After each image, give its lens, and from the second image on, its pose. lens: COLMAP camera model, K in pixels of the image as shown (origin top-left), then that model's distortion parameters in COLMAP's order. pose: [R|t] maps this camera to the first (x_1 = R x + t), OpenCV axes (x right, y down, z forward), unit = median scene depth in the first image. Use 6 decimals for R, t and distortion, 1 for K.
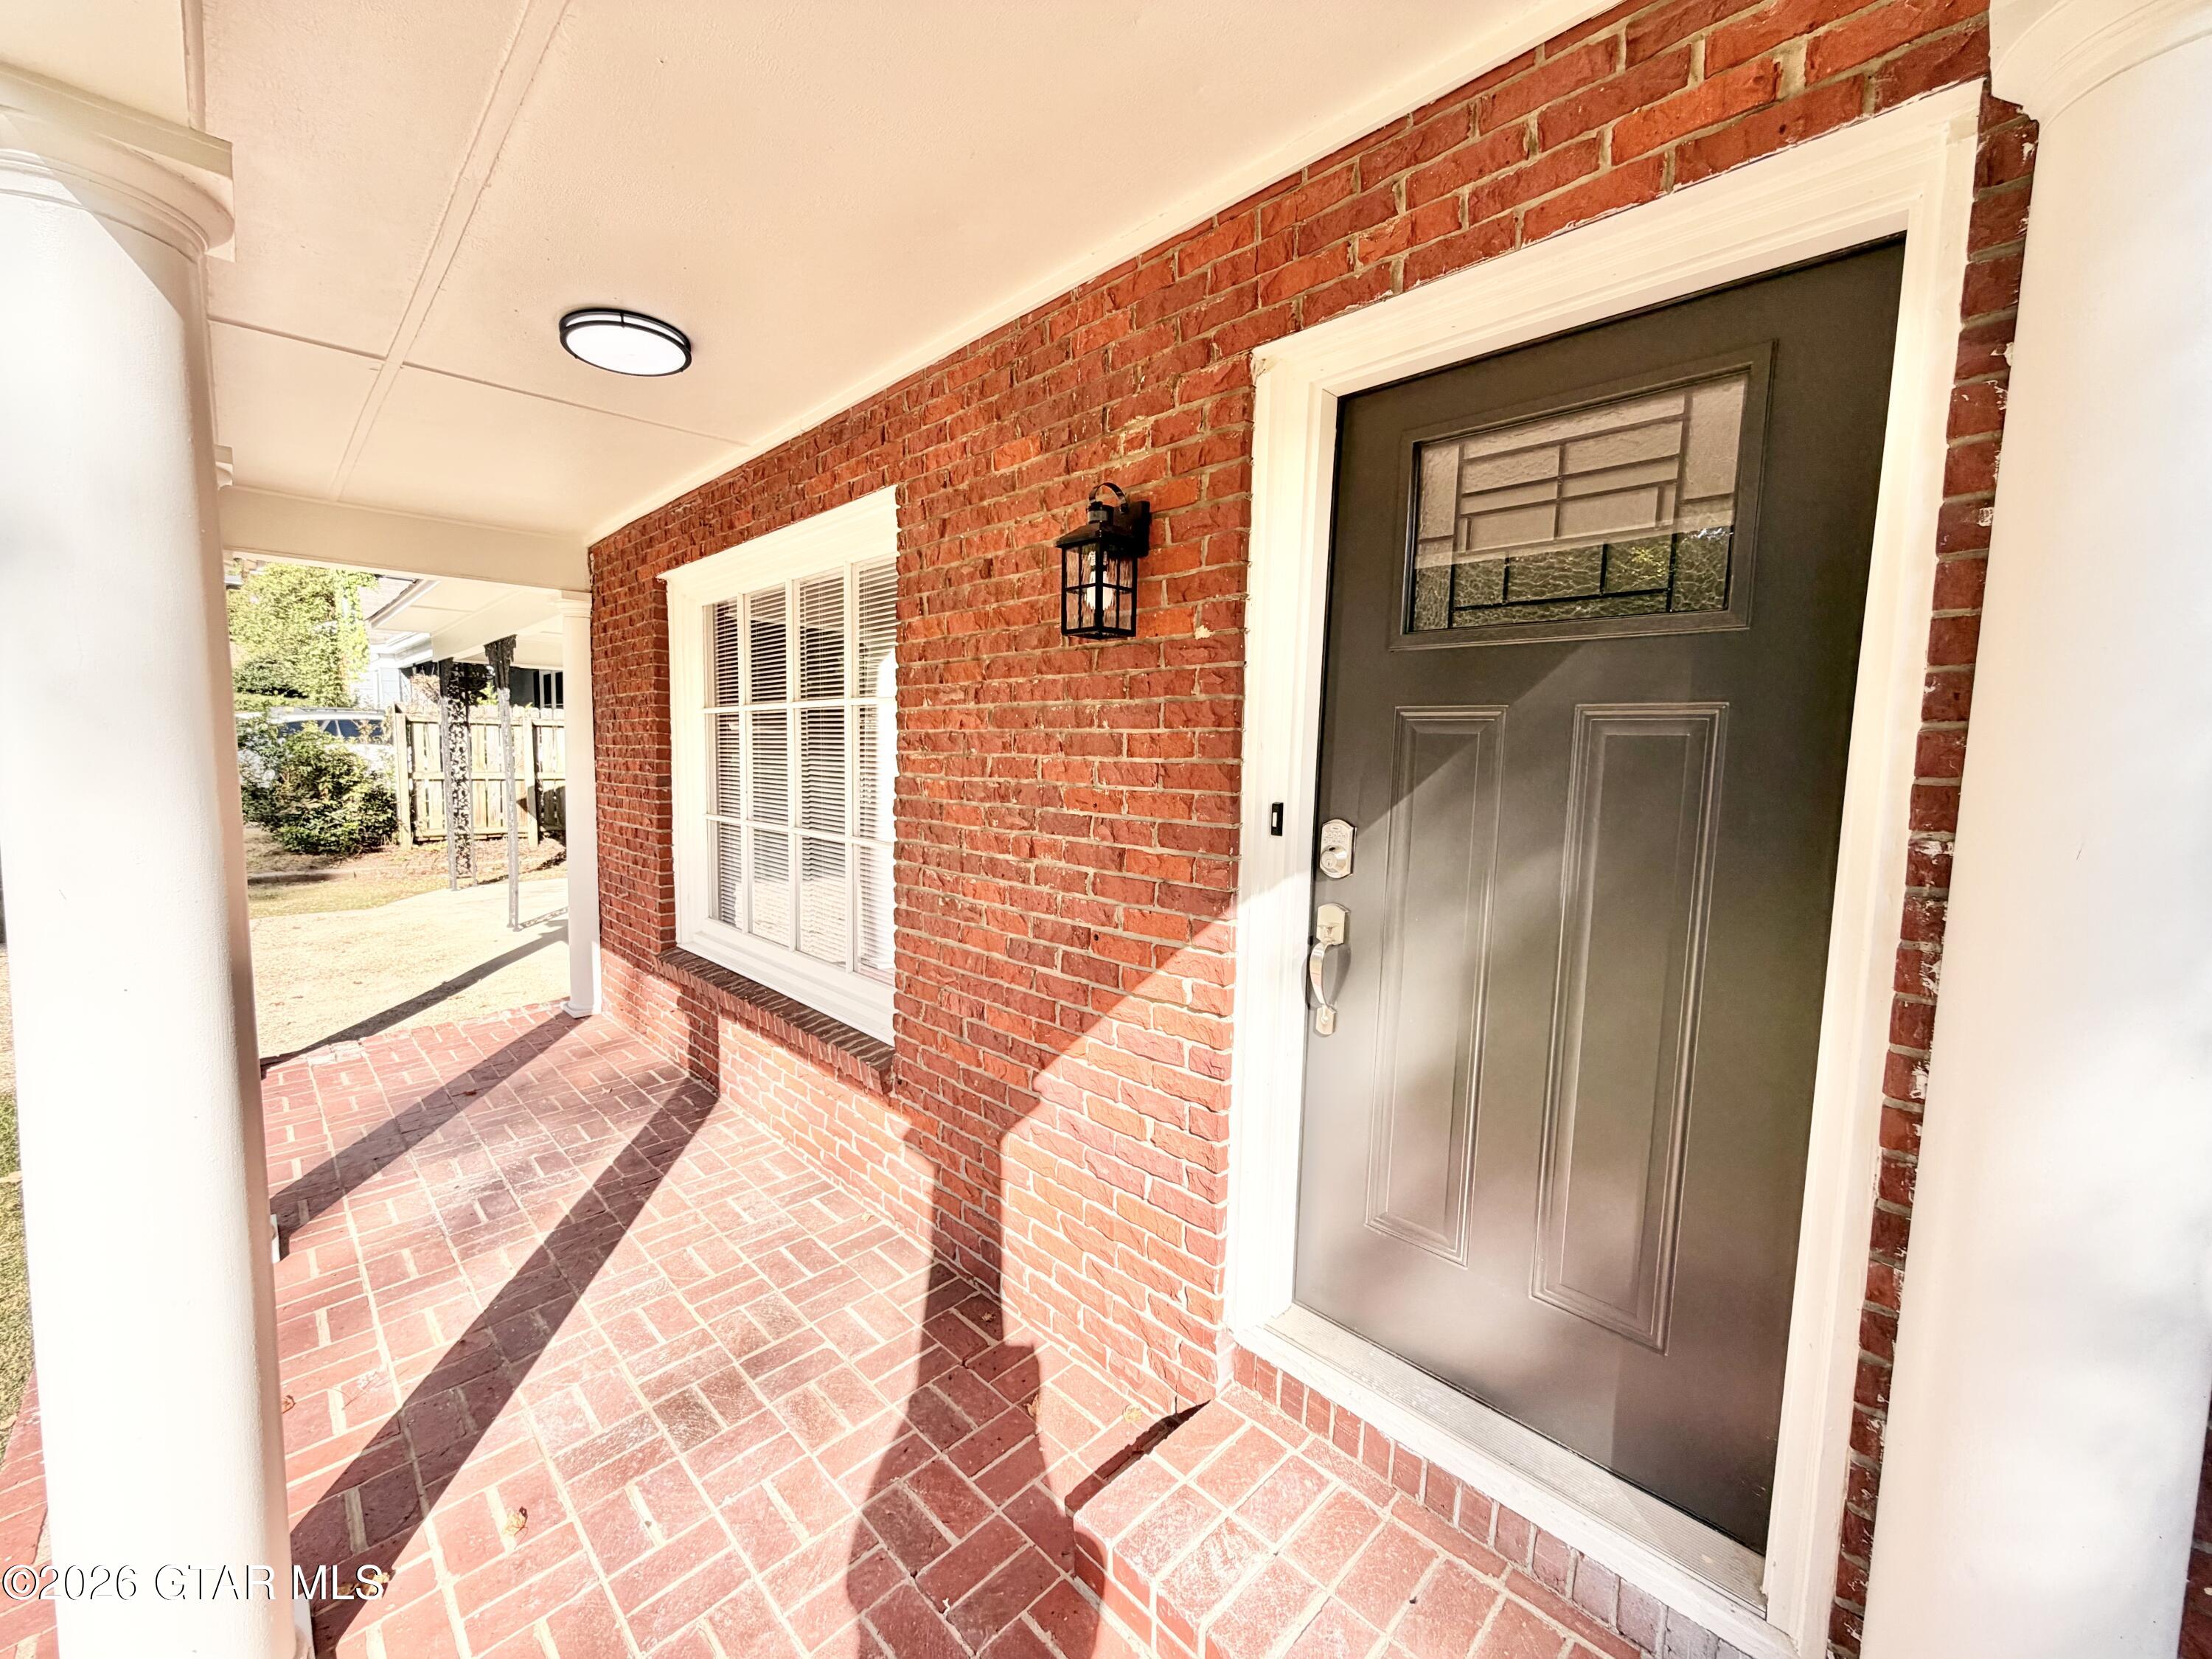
lens RADIAL K [[881.5, 0, 1101.1], [0, 881.5, 832.2], [0, 0, 1]] dist [0.001563, -0.000089]
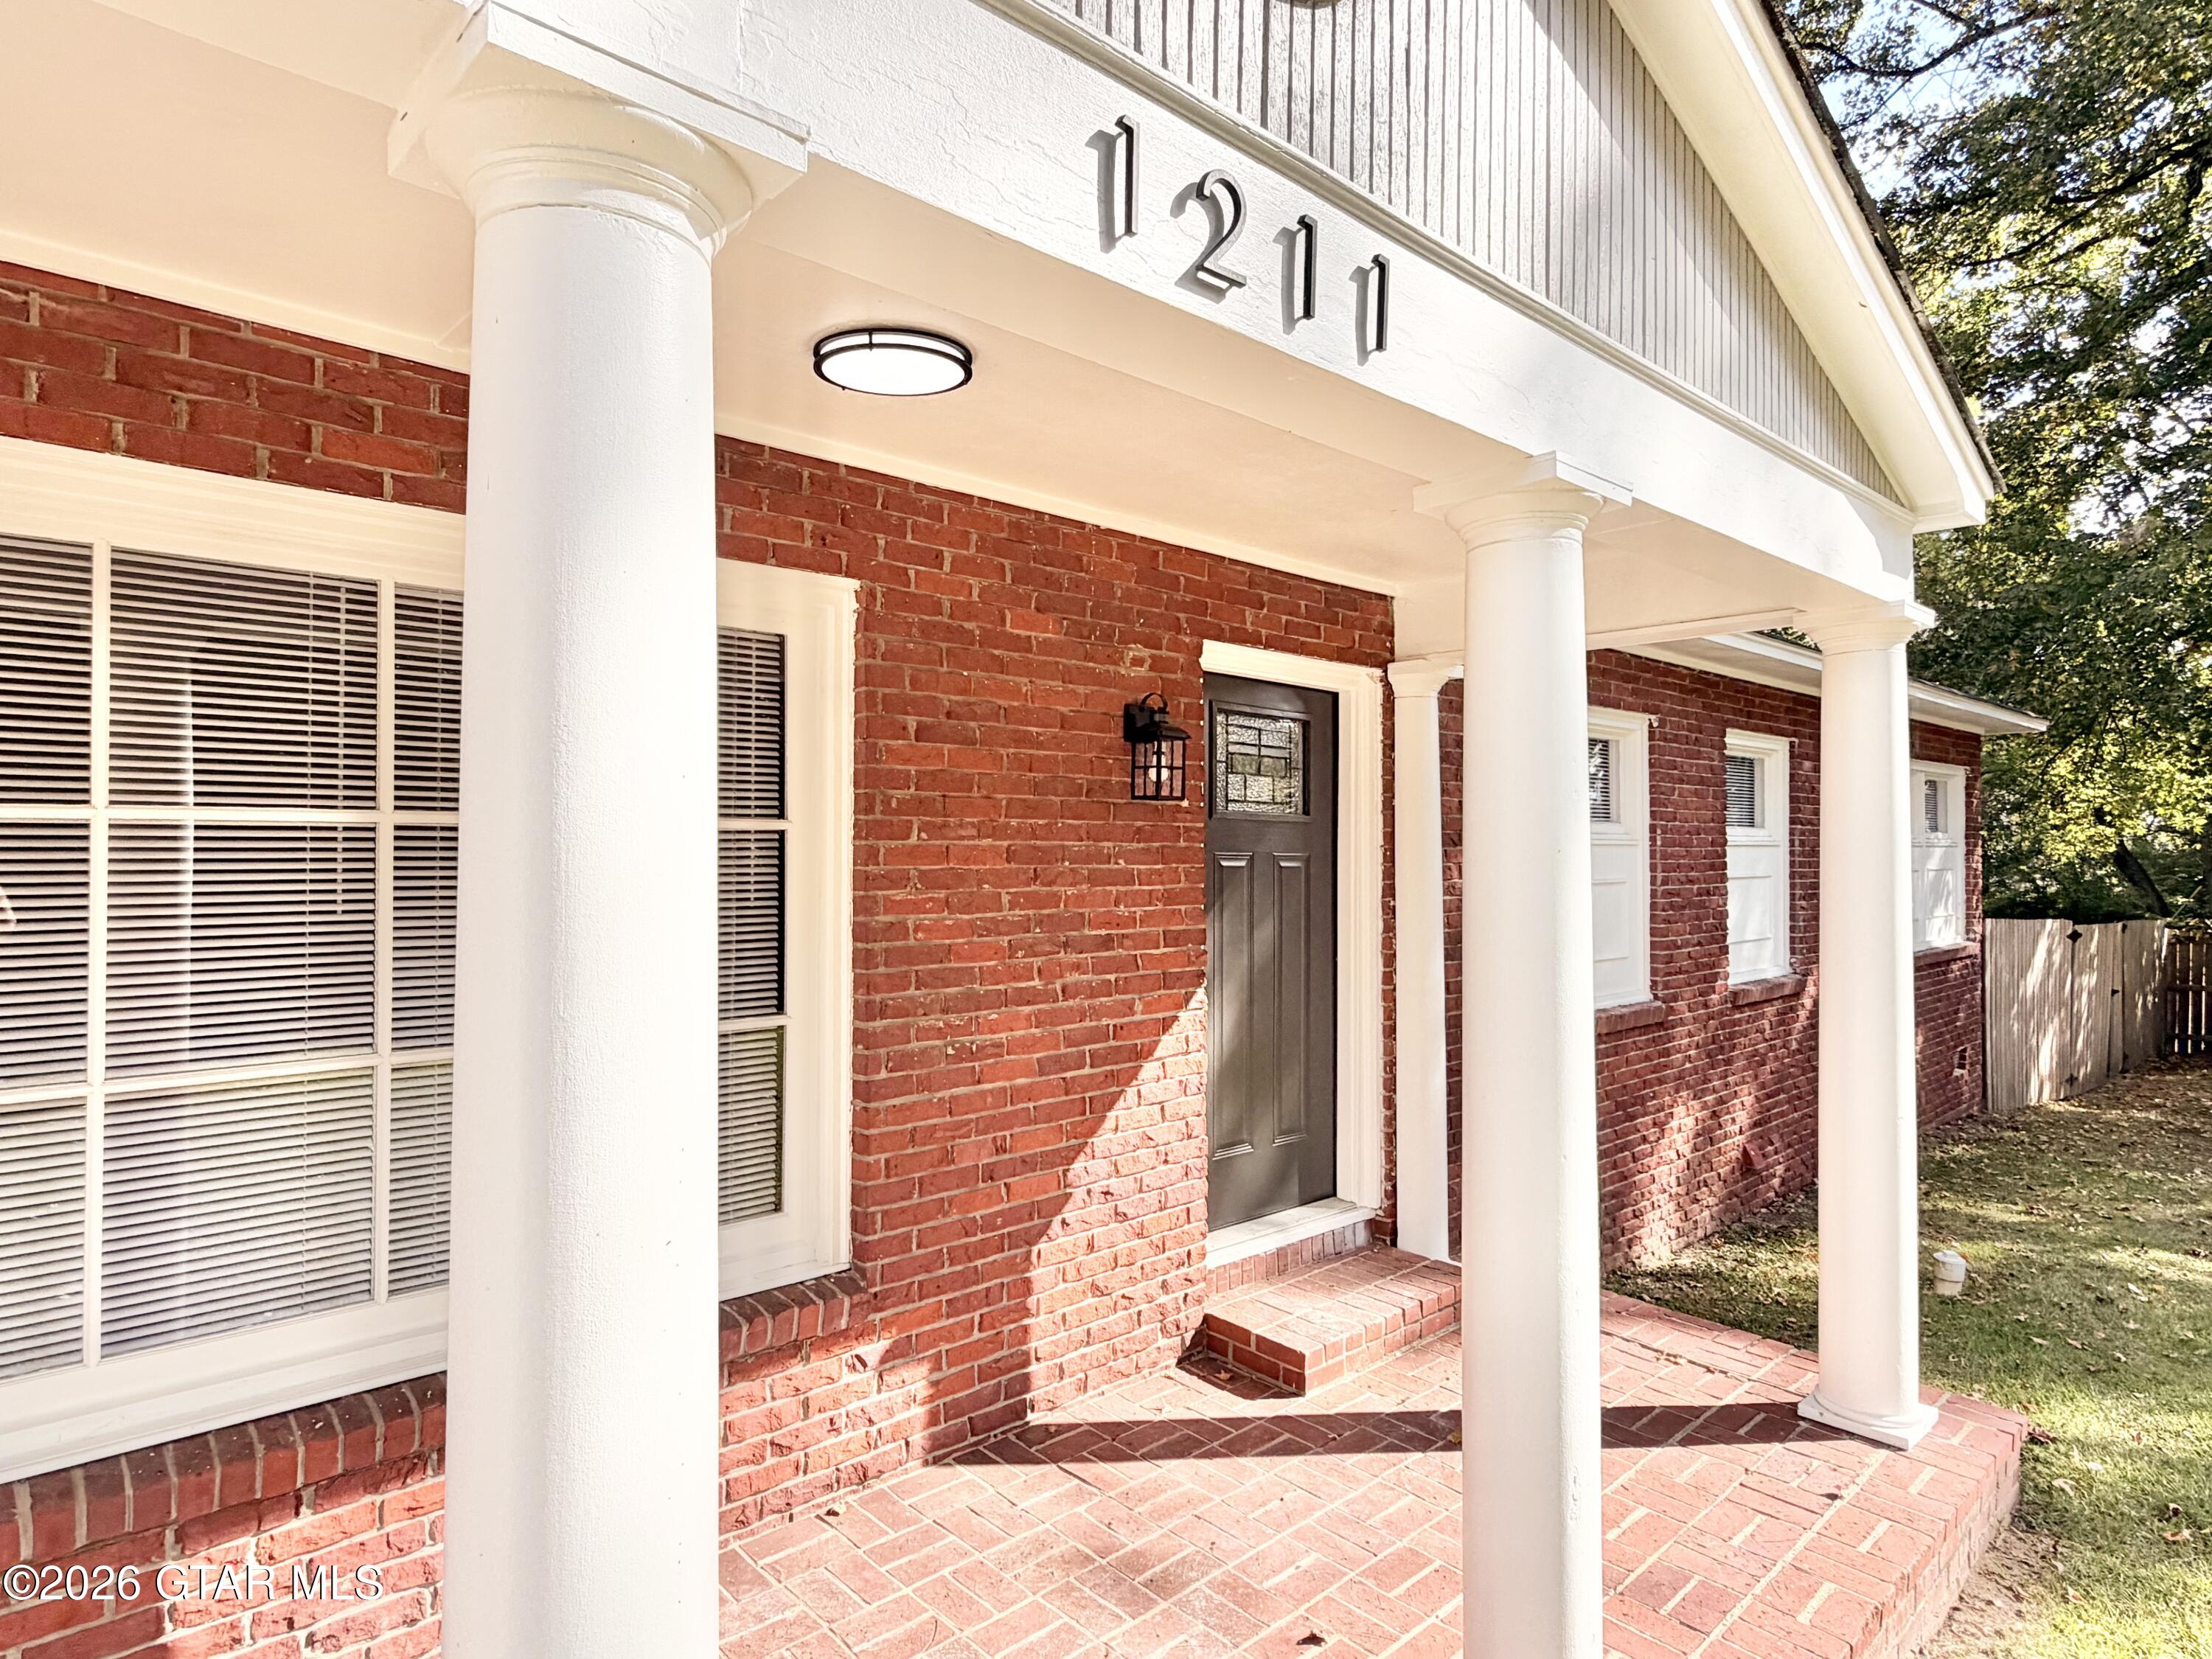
lens RADIAL K [[1225.0, 0, 1109.6], [0, 1225.0, 854.8], [0, 0, 1]] dist [0.005219, 0.001478]
pose [[0.035917, -0.015137, 0.999240, -1.791206], [0.093445, 0.995555, 0.011722, -0.153789], [-0.994976, 0.092953, 0.037171, 0.937508]]
